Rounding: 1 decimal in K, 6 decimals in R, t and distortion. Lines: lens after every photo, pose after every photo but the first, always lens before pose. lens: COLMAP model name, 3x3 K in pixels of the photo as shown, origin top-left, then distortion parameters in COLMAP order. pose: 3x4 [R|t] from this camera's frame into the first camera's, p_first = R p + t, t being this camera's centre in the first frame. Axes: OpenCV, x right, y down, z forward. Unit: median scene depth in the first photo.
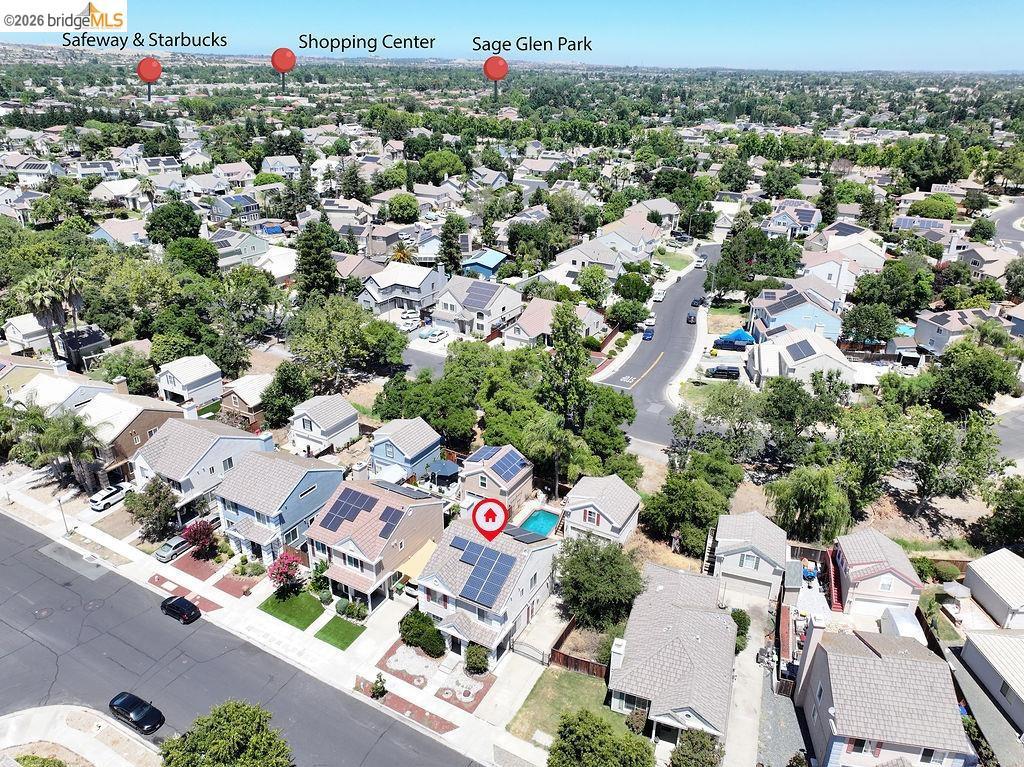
lens RADIAL K [[734.3, 0, 514.2], [0, 734.3, 378.5], [0, 0, 1]] dist [-0.002451, 0.016639]
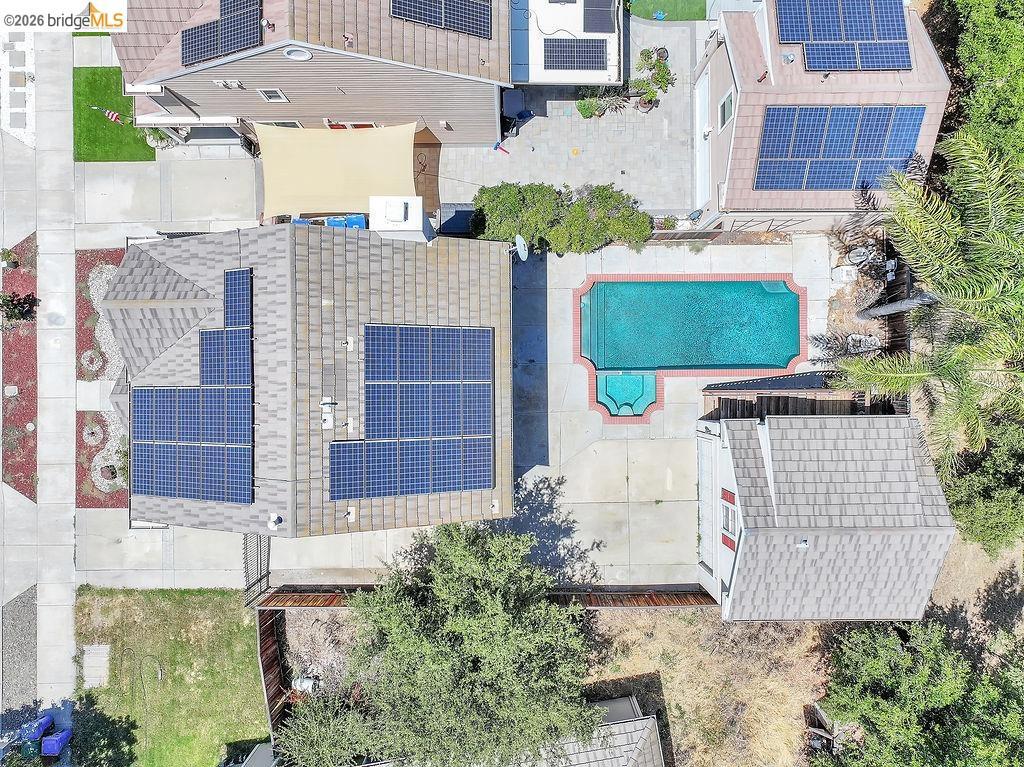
lens RADIAL K [[734.3, 0, 519.5], [0, 734.3, 388.1], [0, 0, 1]] dist [-0.002451, 0.016639]
pose [[0.494055, 0.869218, -0.019250, 0.023514], [-0.352646, 0.220581, 0.909387, -0.086998], [0.794701, -0.442499, 0.415506, 0.950641]]
